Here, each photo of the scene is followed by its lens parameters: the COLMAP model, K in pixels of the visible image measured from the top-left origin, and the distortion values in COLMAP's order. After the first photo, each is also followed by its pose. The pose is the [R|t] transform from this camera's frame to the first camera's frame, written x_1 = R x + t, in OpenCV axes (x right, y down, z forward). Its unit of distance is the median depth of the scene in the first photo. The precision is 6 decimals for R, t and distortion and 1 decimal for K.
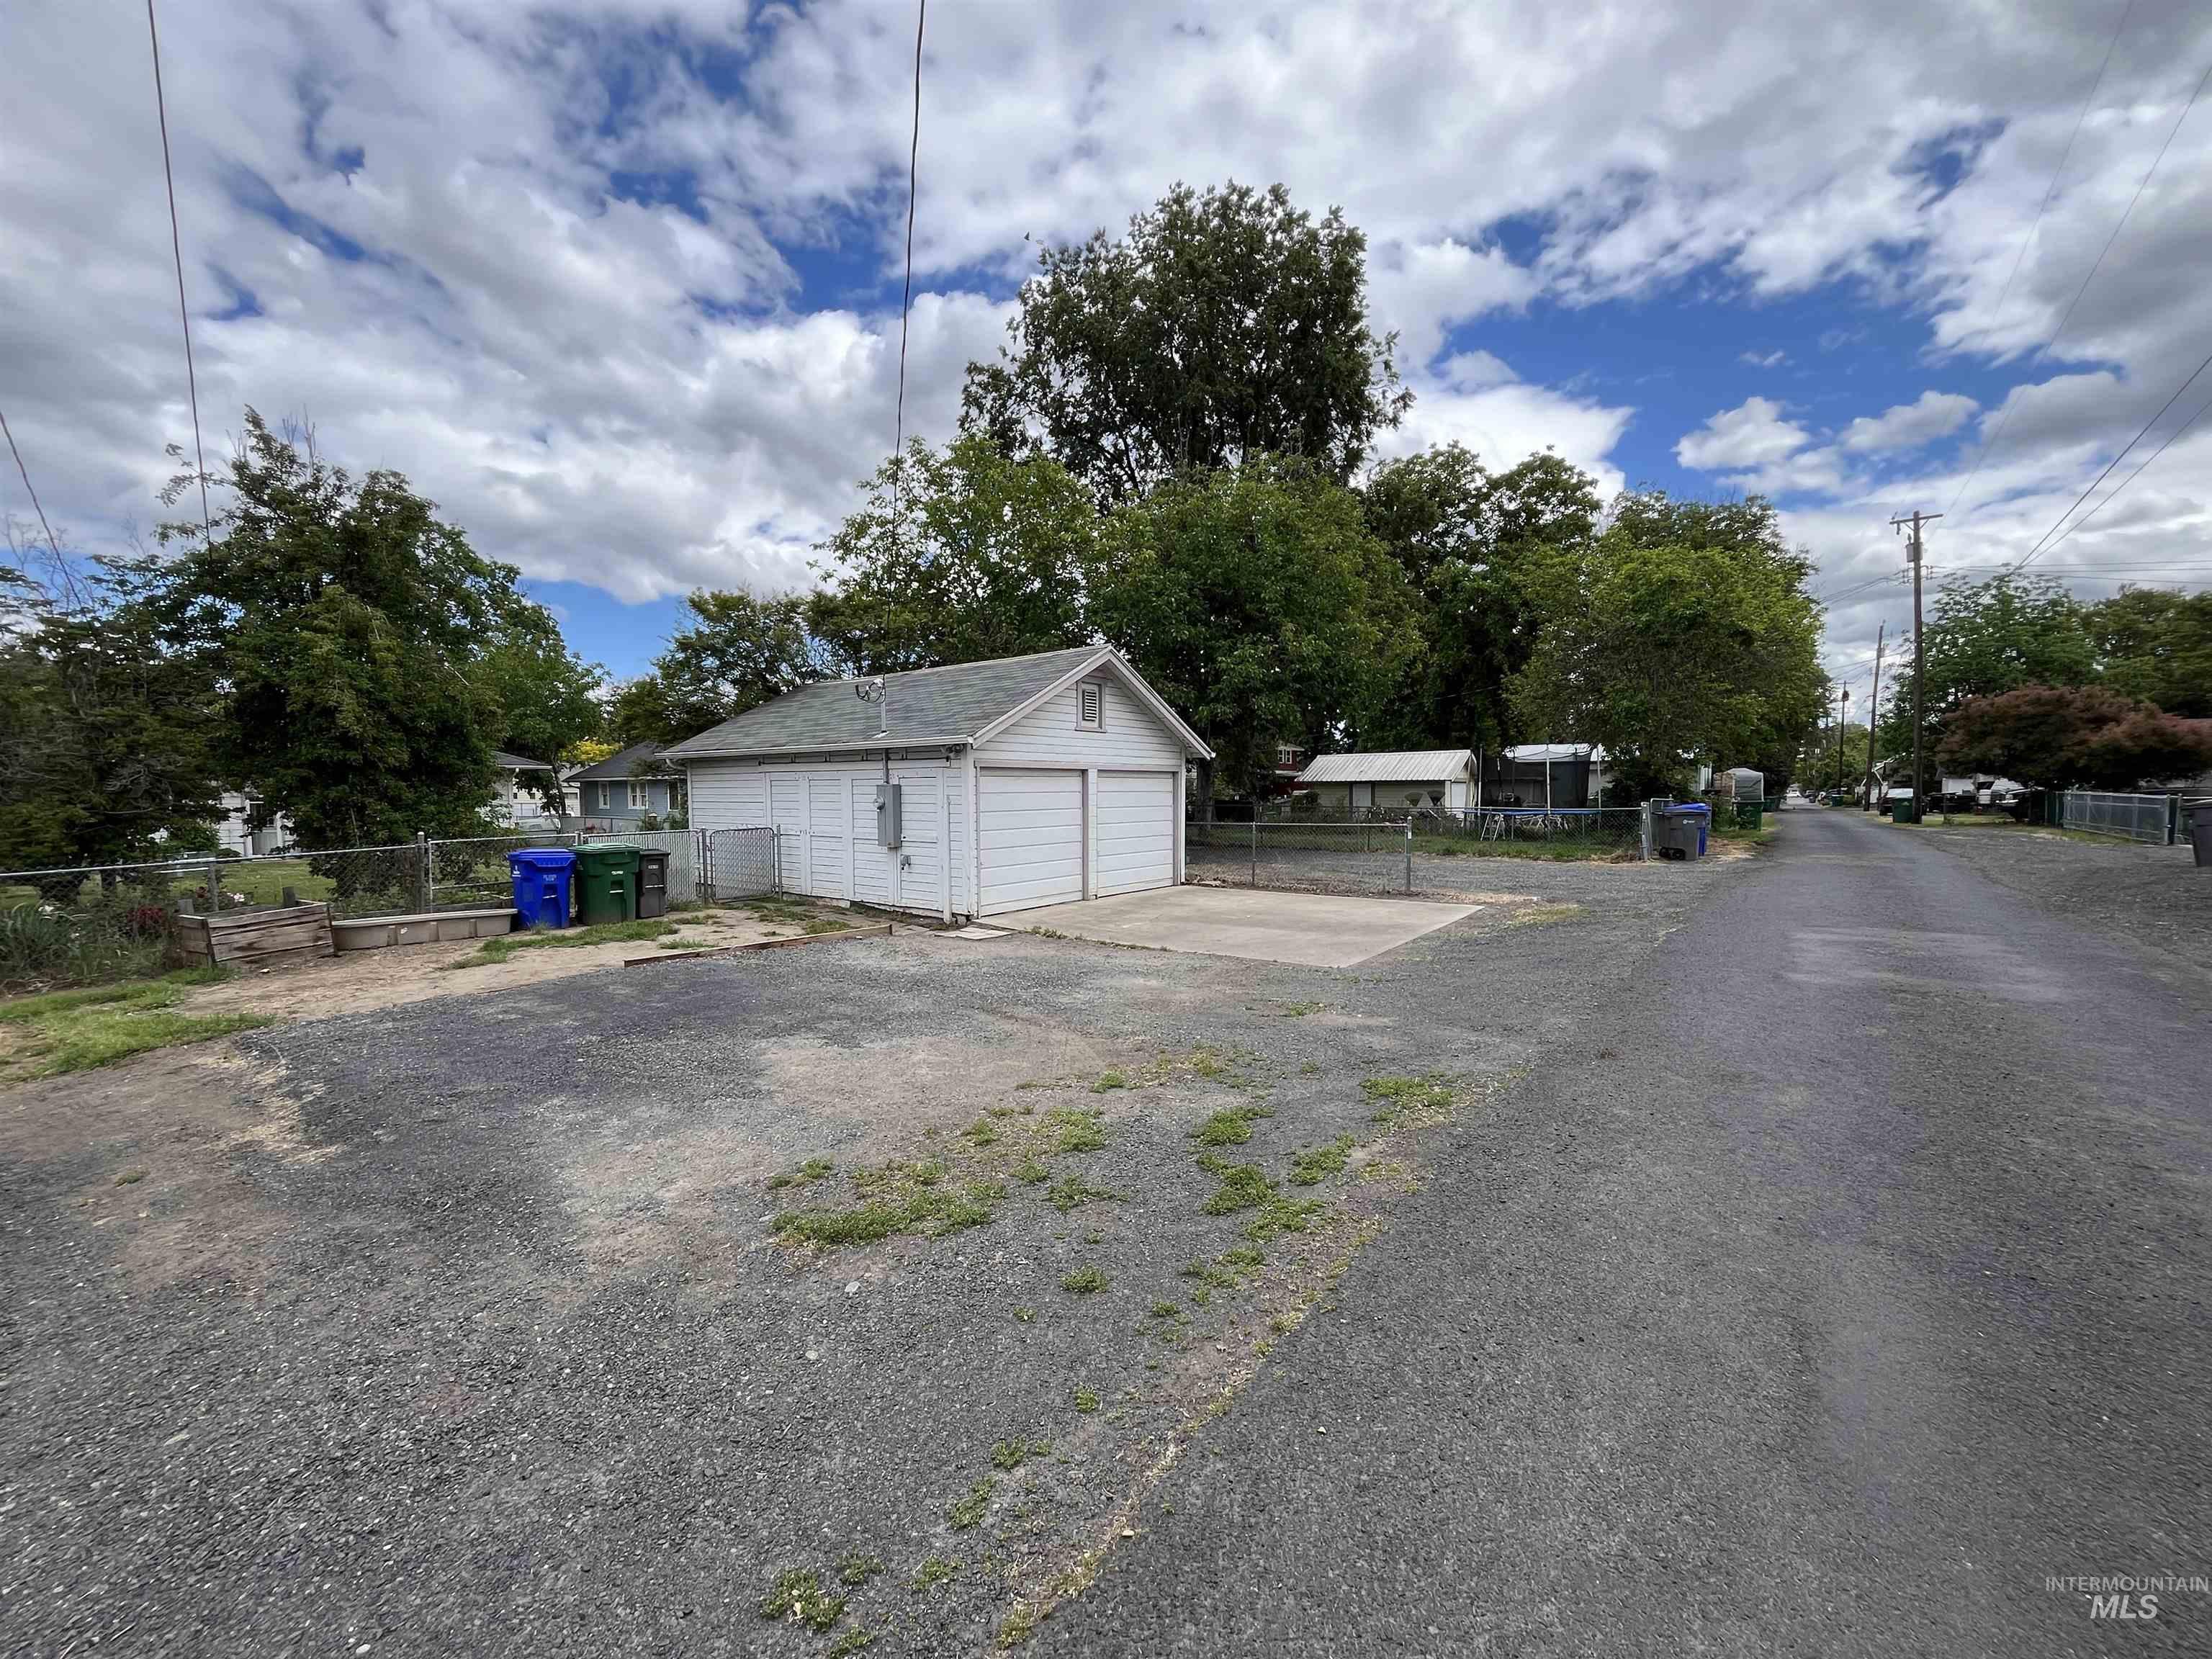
lens RADIAL K [[893.4, 0, 1100.9], [0, 893.4, 835.3], [0, 0, 1]] dist [-0.003902, 0.000460]
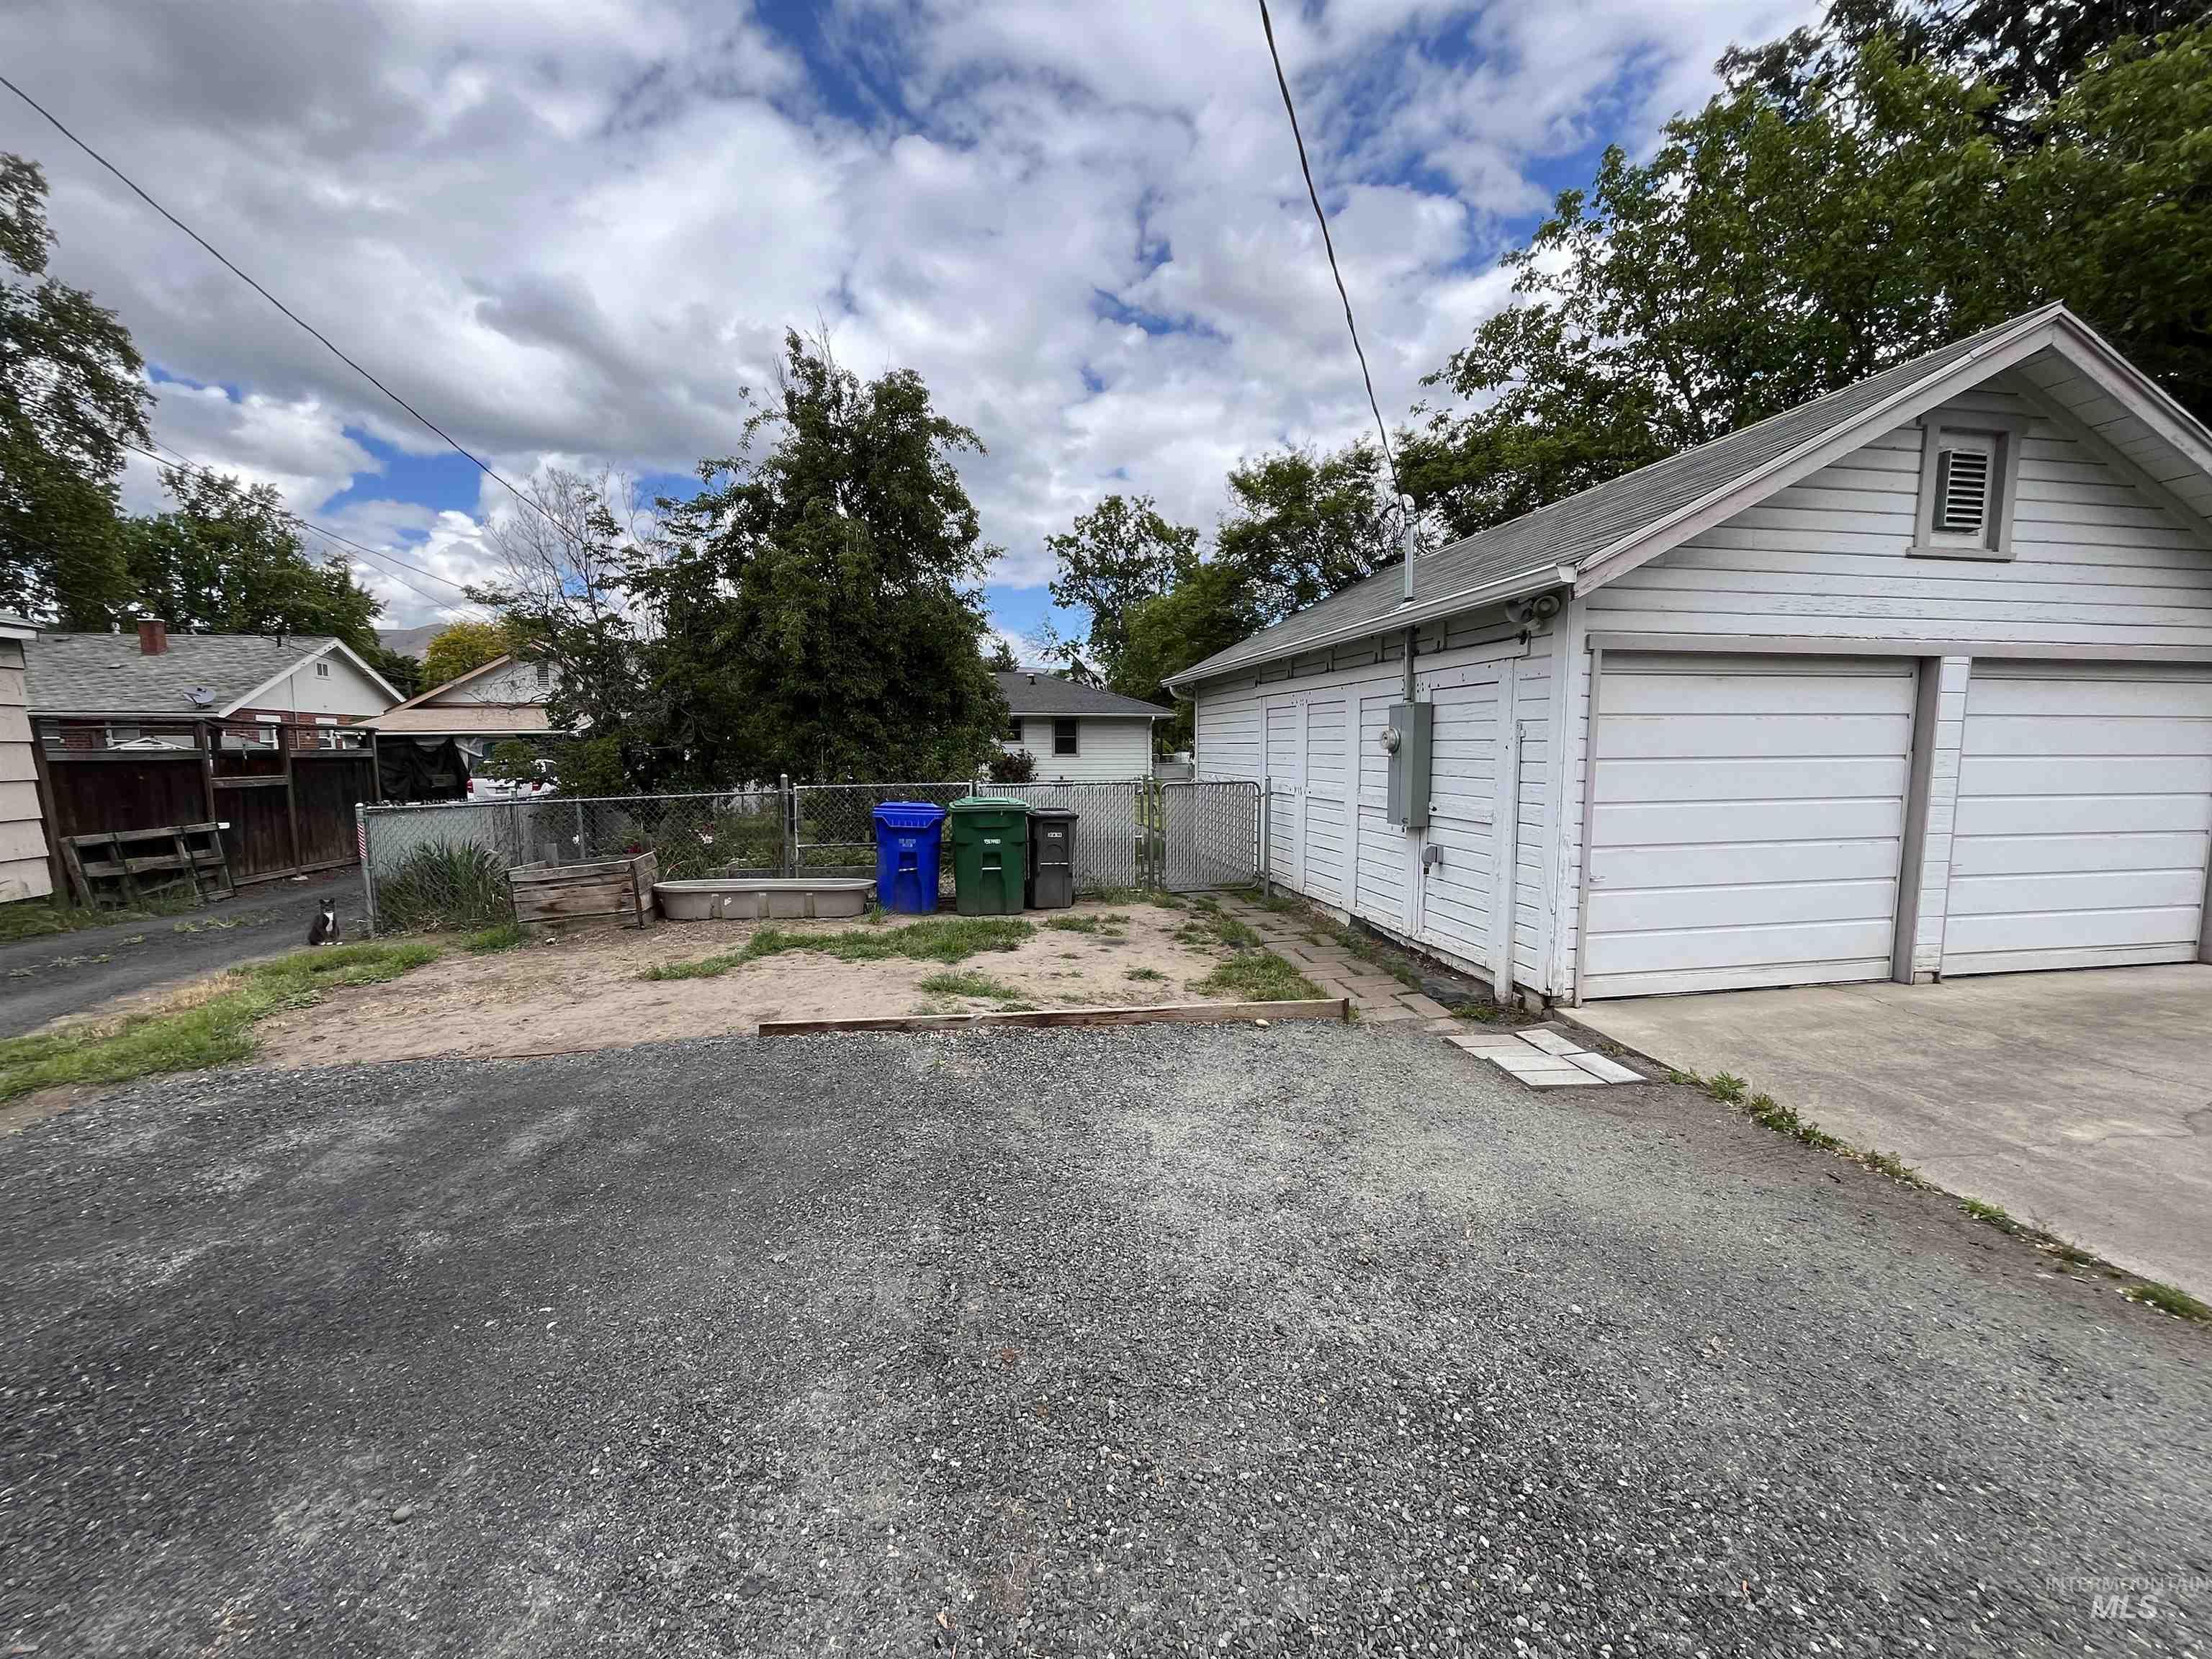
lens RADIAL K [[893.4, 0, 1100.9], [0, 893.4, 835.3], [0, 0, 1]] dist [-0.003902, 0.000460]
pose [[0.742647, 0.069412, -0.666076, -0.022073], [-0.034843, 0.997272, 0.065077, -0.008055], [0.668776, -0.025121, 0.743040, 0.453202]]
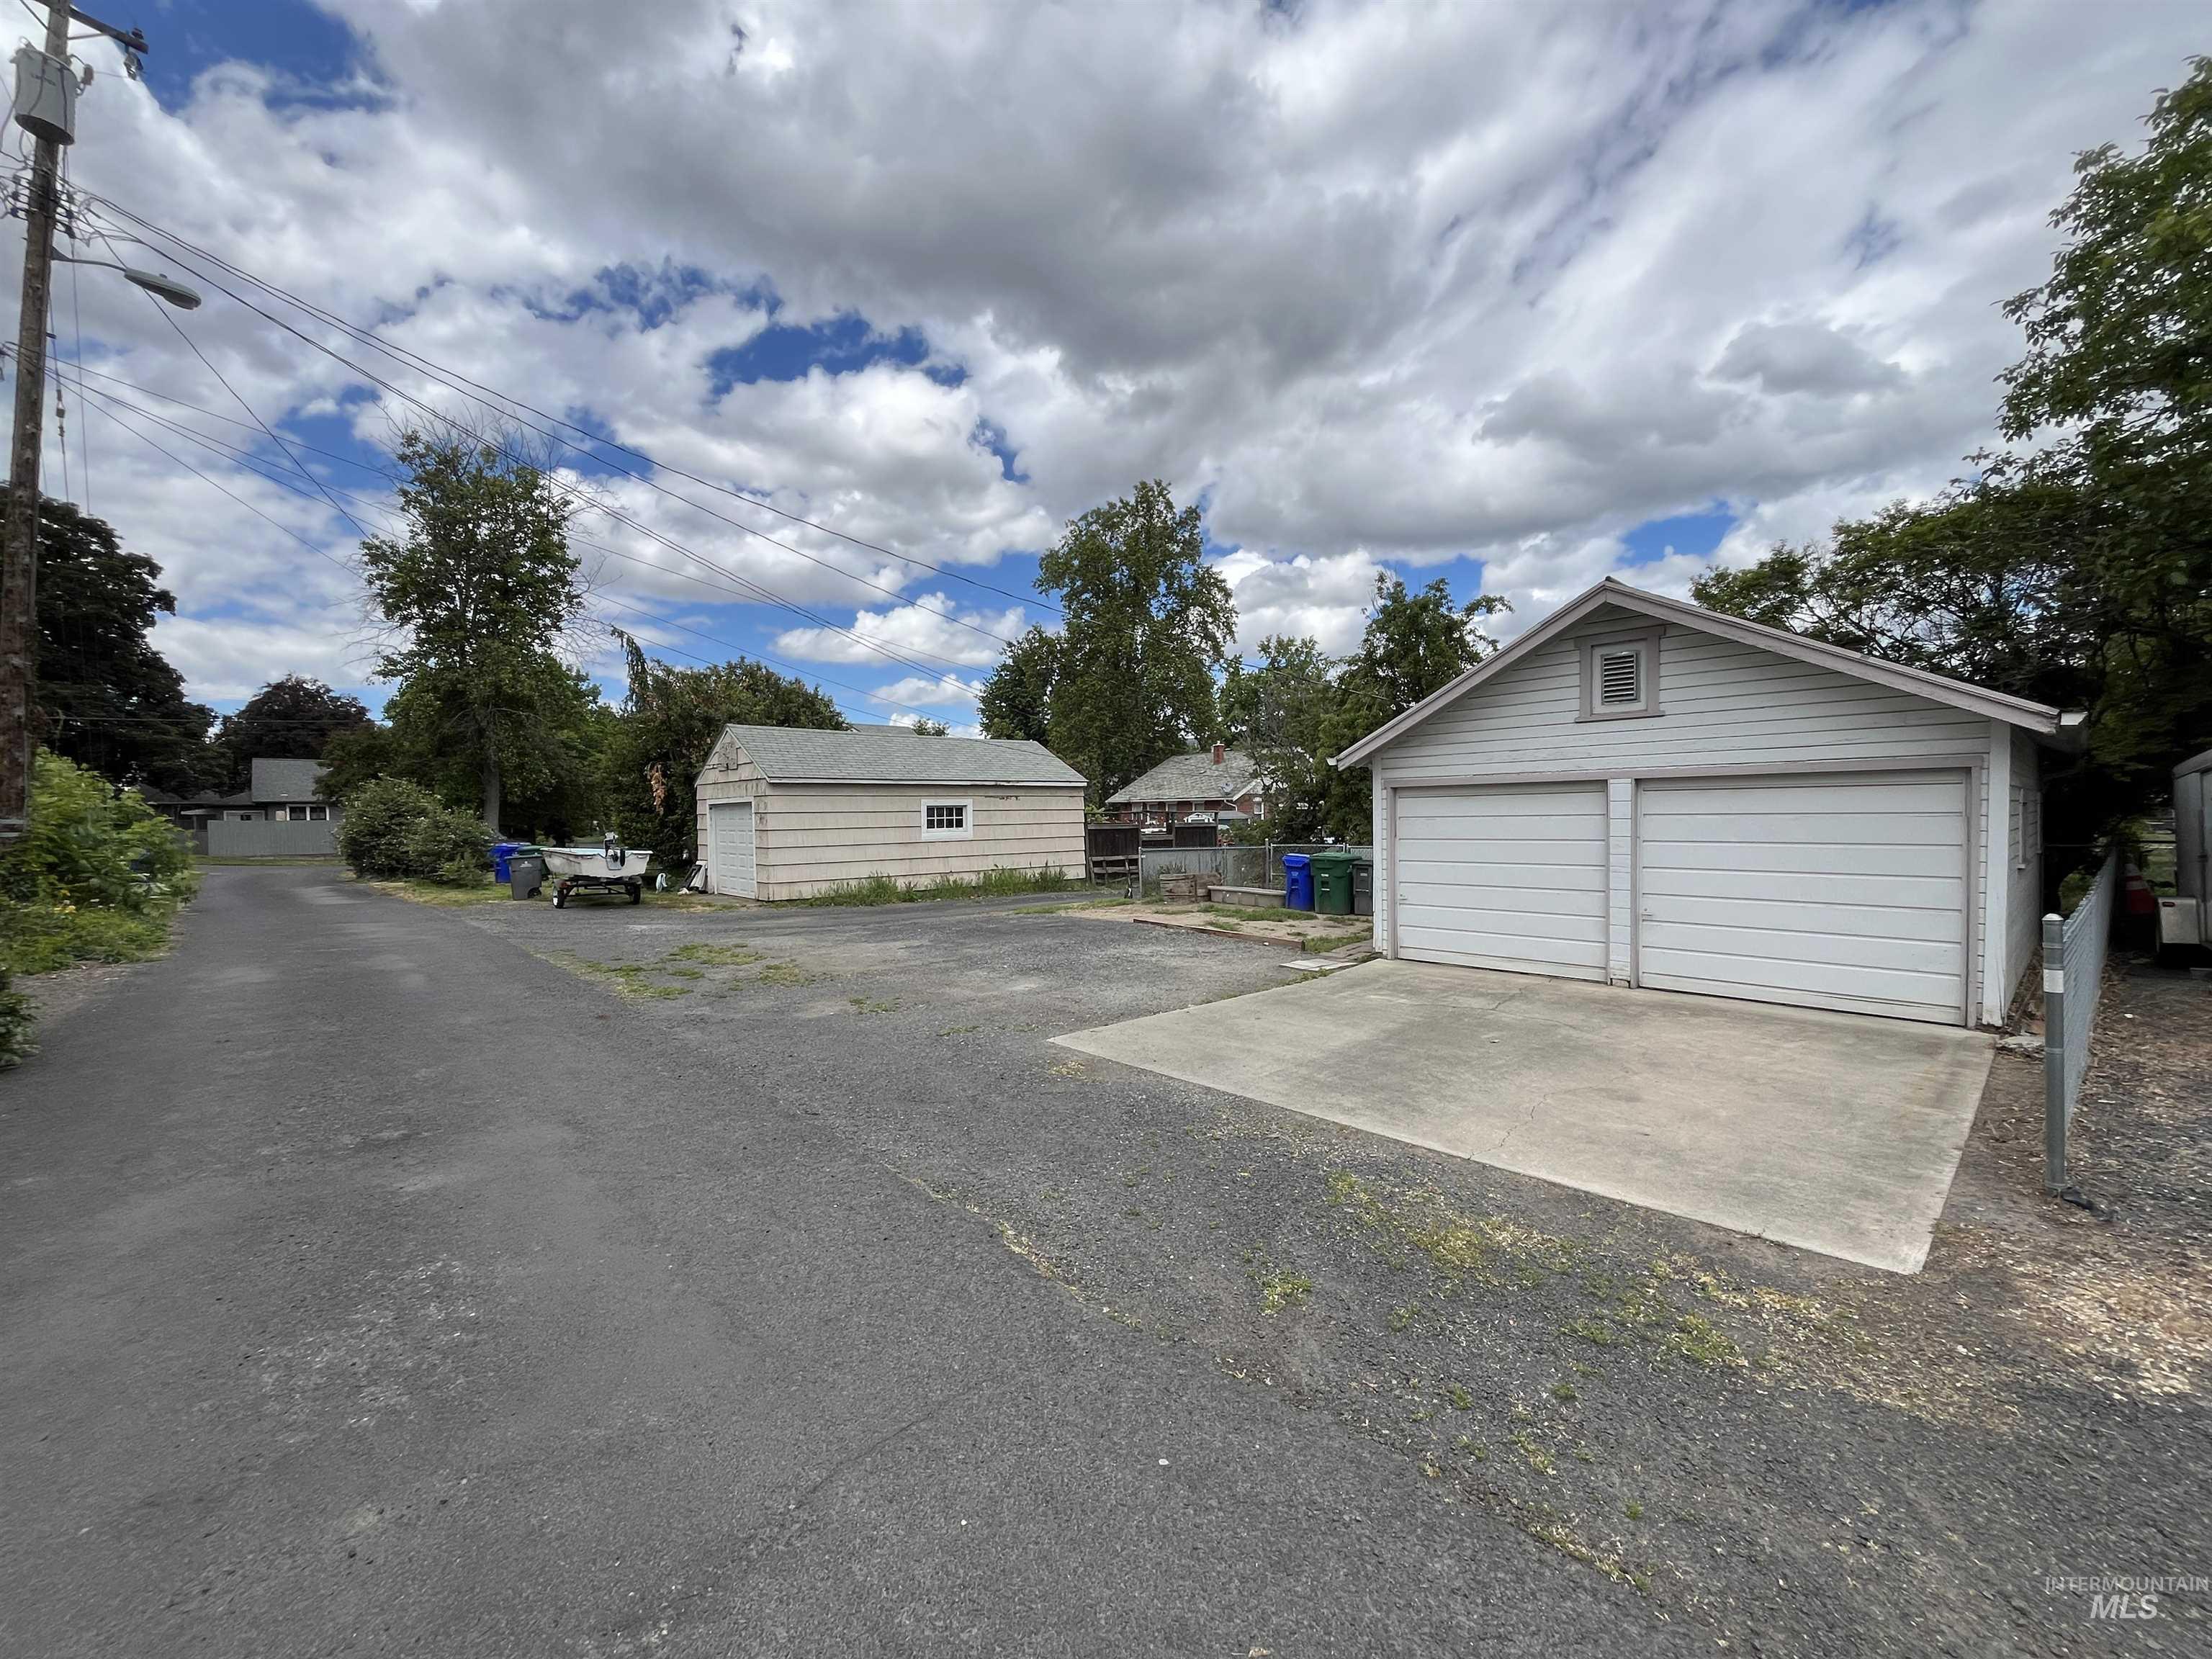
lens RADIAL K [[893.4, 0, 1100.9], [0, 893.4, 835.3], [0, 0, 1]] dist [-0.003902, 0.000460]
pose [[-0.183262, 0.030070, -0.982604, 0.671458], [-0.034124, 0.998735, 0.036928, -0.044927], [0.982472, 0.040298, -0.182004, 0.752513]]
